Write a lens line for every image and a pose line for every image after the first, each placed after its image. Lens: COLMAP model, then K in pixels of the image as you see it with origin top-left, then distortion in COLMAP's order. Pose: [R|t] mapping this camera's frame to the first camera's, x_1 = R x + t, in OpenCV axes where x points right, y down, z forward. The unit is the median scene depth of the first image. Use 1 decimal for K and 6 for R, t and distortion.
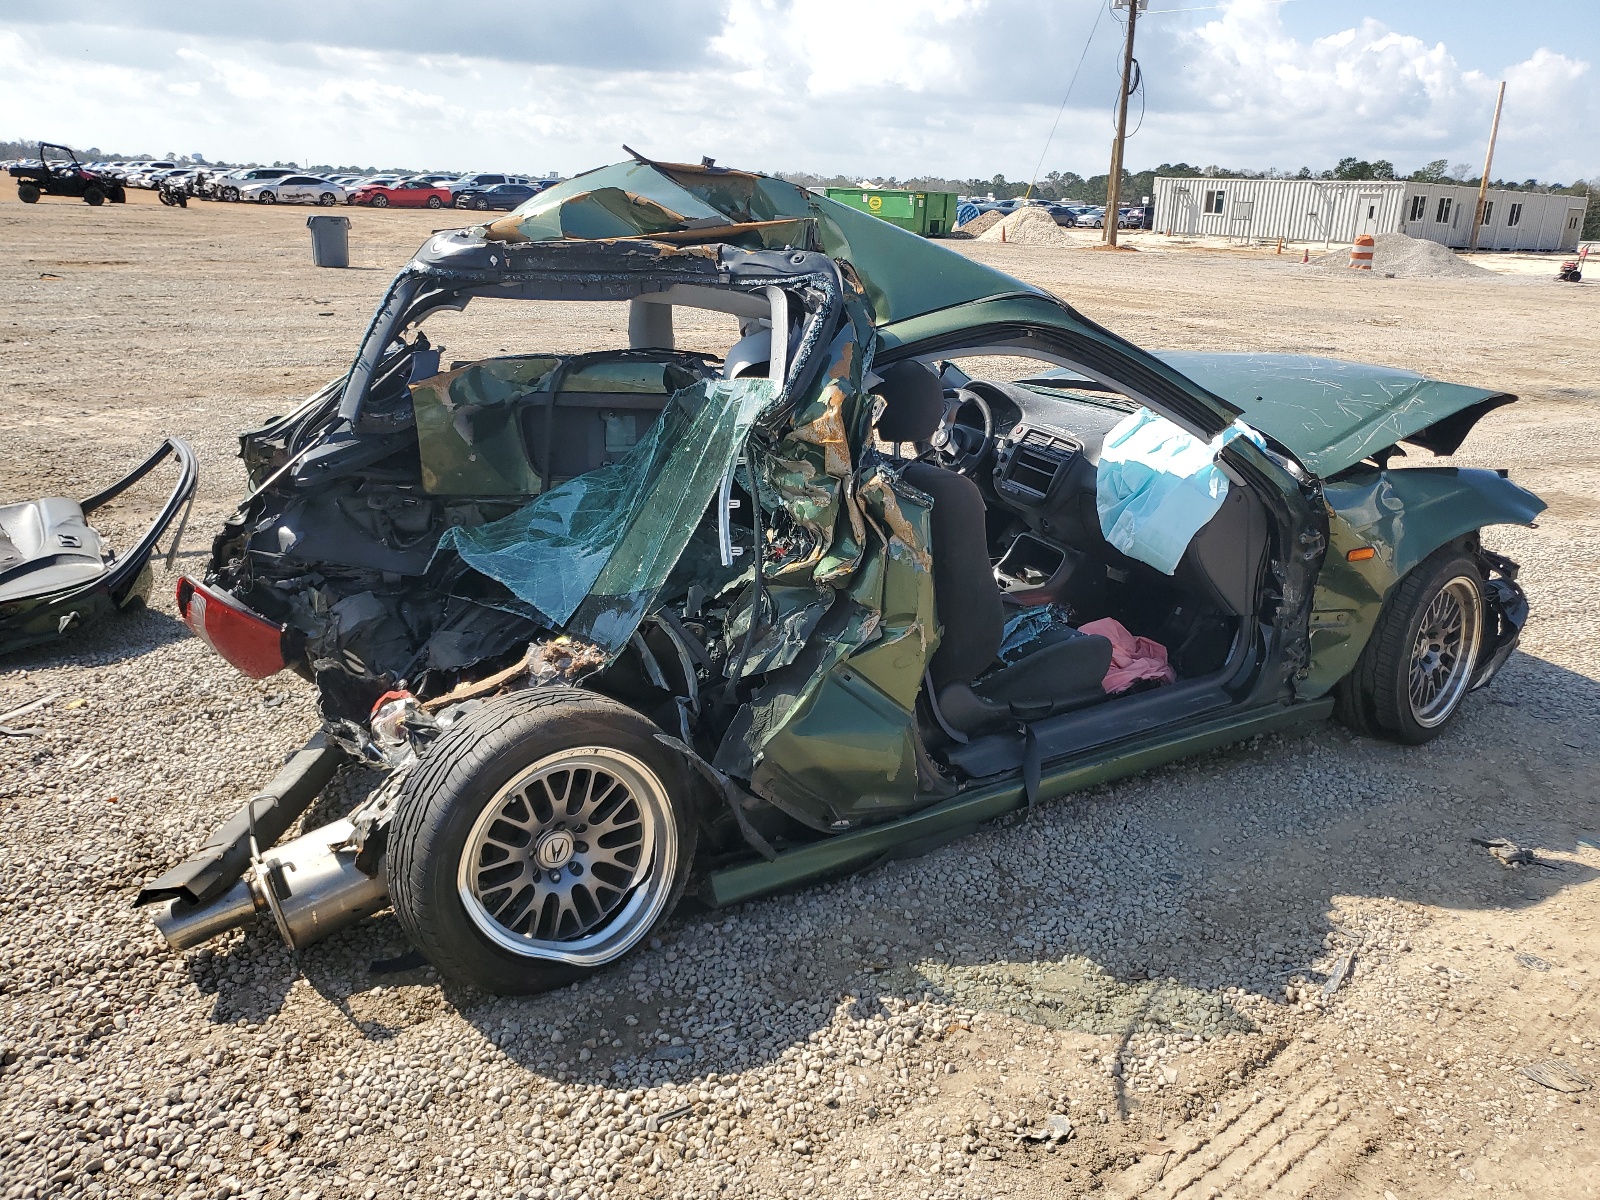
lens RADIAL K [[1239.0, 0, 807.9], [0, 1239.0, 592.1], [0, 0, 1]] dist [-0.020677, 0.044368]
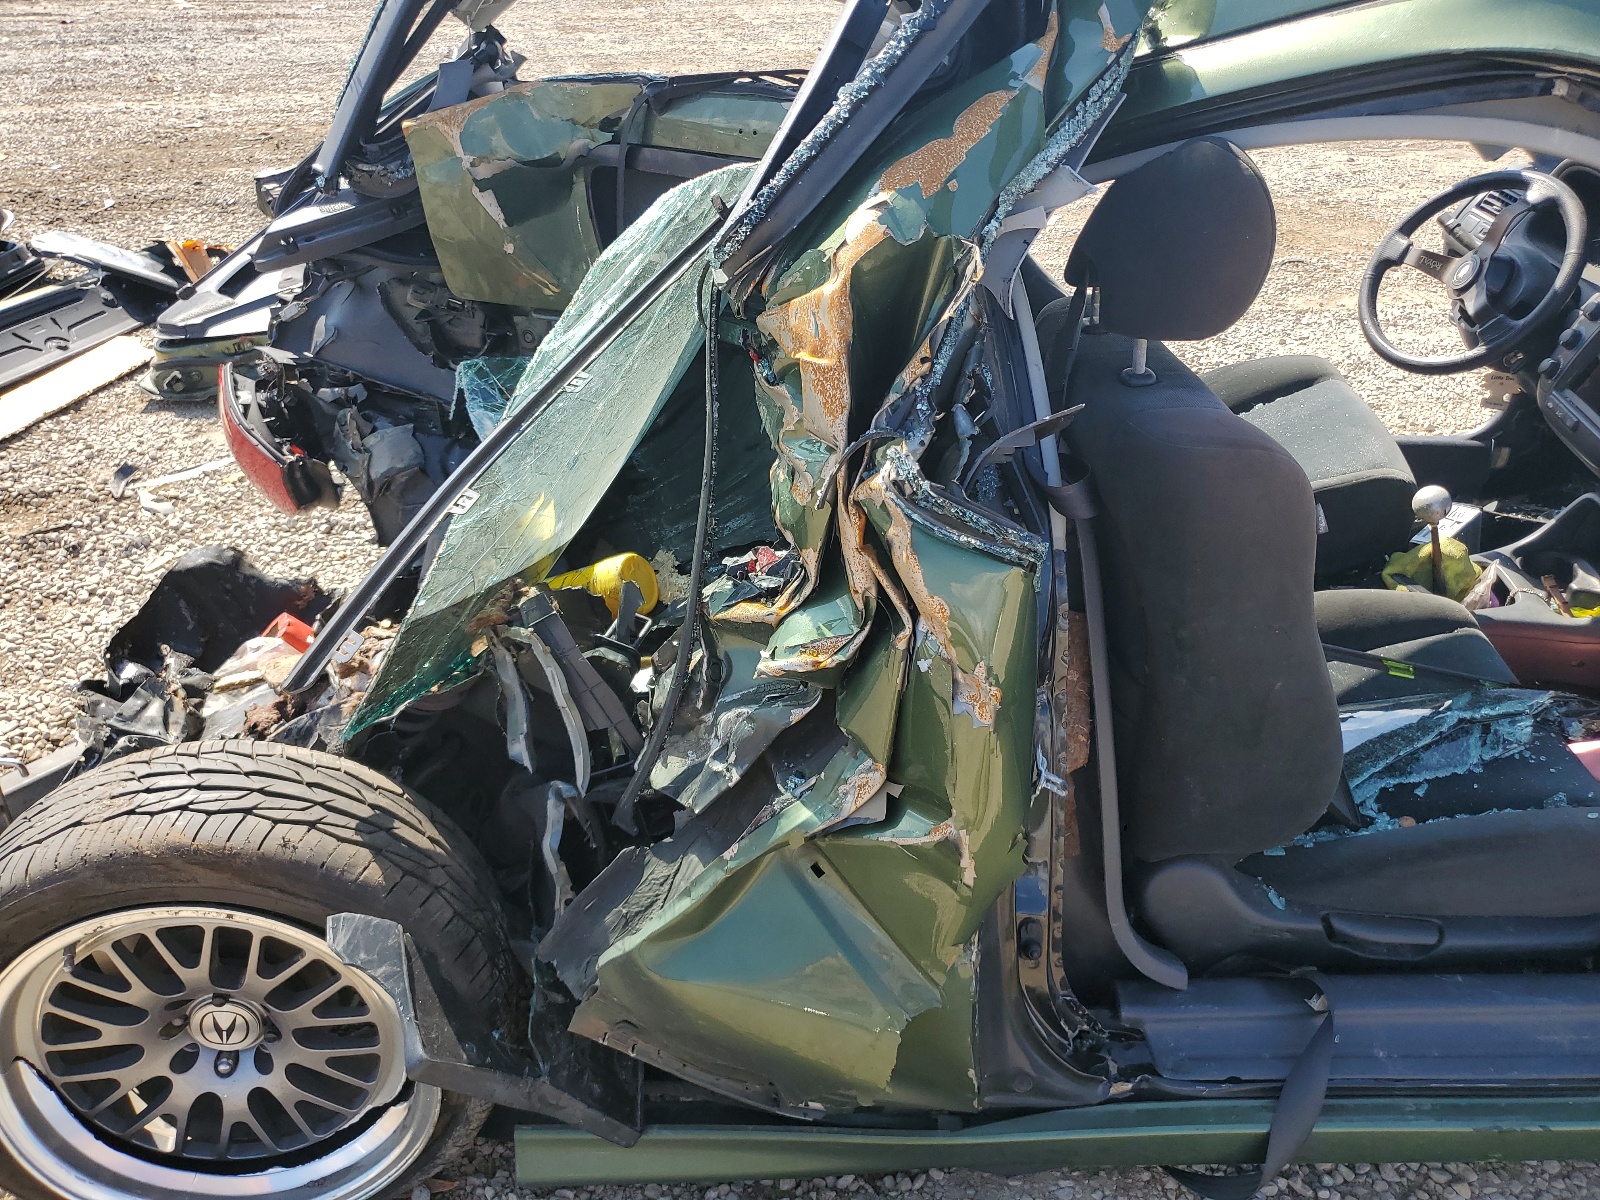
lens RADIAL K [[1239.0, 0, 807.9], [0, 1239.0, 592.1], [0, 0, 1]] dist [-0.020677, 0.044368]
pose [[0.851022, 0.241567, -0.466269, 0.221938], [-0.124591, 0.955441, 0.267600, -0.154356], [0.510136, -0.169640, 0.843199, 0.635409]]
